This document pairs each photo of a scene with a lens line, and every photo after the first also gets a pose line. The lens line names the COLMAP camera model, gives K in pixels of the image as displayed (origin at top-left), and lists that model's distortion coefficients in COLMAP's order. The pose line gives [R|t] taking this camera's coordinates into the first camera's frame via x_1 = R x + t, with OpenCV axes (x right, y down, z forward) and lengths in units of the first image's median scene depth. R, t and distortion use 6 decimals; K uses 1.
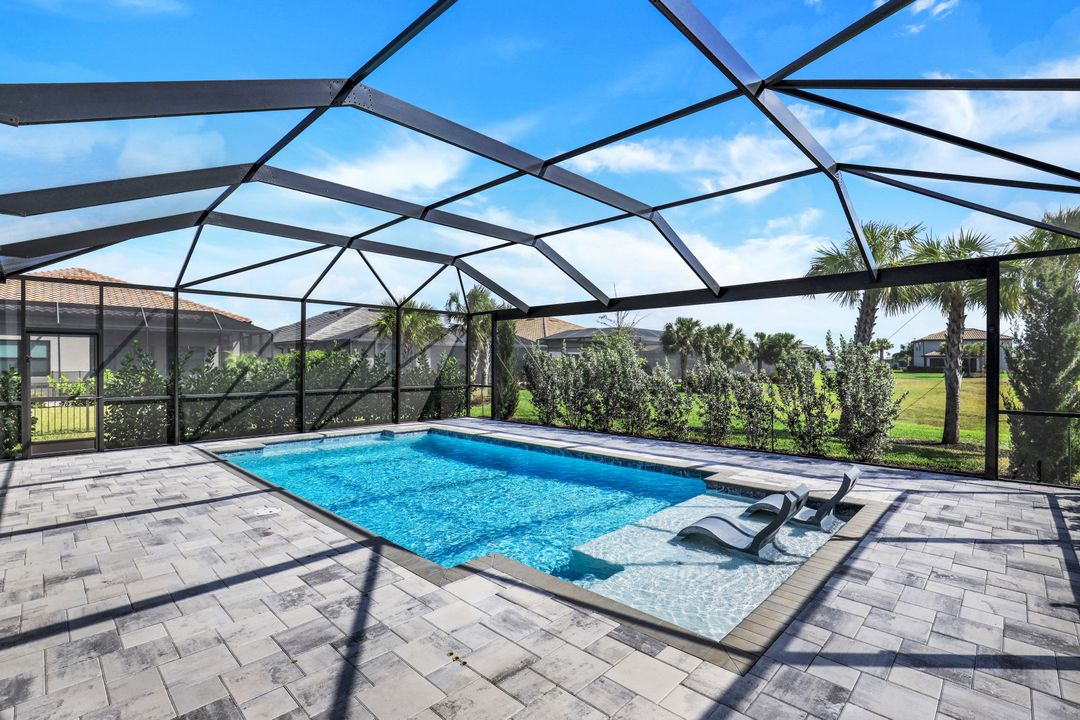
lens RADIAL K [[498.3, 0, 539.9], [0, 498.3, 364.7], [0, 0, 1]] dist [-0.032870, 0.005938]
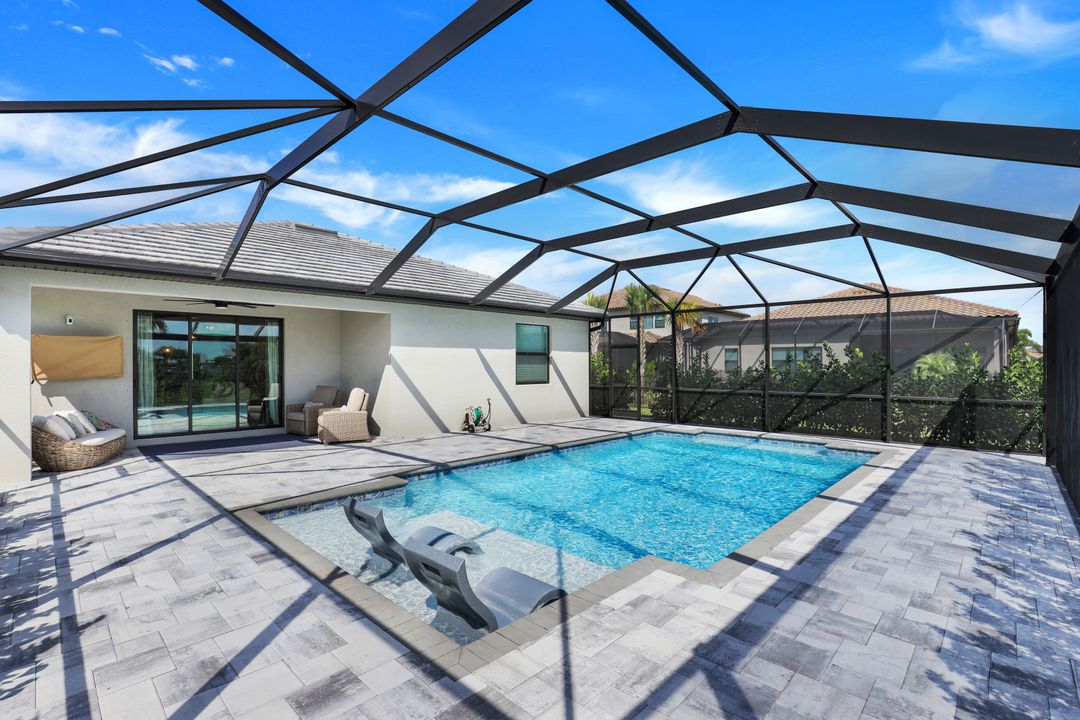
lens RADIAL K [[498.3, 0, 539.9], [0, 498.3, 364.7], [0, 0, 1]] dist [-0.032870, 0.005938]
pose [[-0.000168, 0.000814, -1.000000, 0.791802], [-0.002751, 0.999996, 0.000814, -0.004665], [0.999996, 0.002751, -0.000166, 0.729788]]
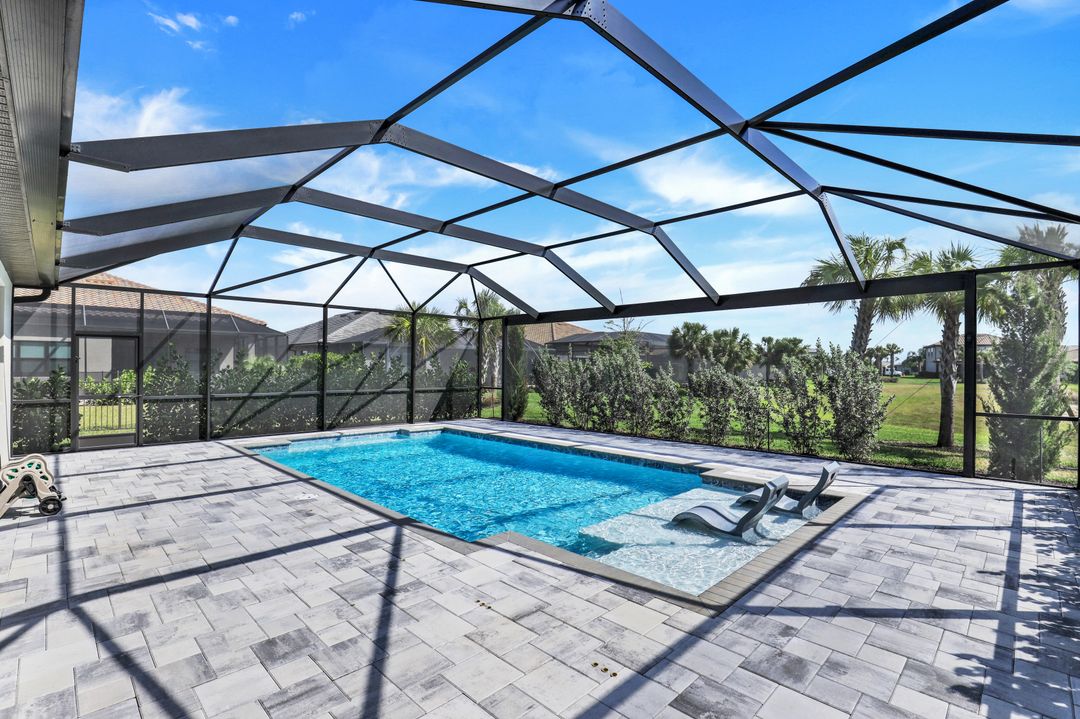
lens RADIAL K [[501.8, 0, 540.0], [0, 501.8, 359.5], [0, 0, 1]] dist [-0.025192, 0.000288]
pose [[0.999875, 0.005743, -0.014708, -0.003428], [-0.005996, 0.999834, -0.017222, 0.000541], [0.014607, 0.017308, 0.999743, -0.086303]]
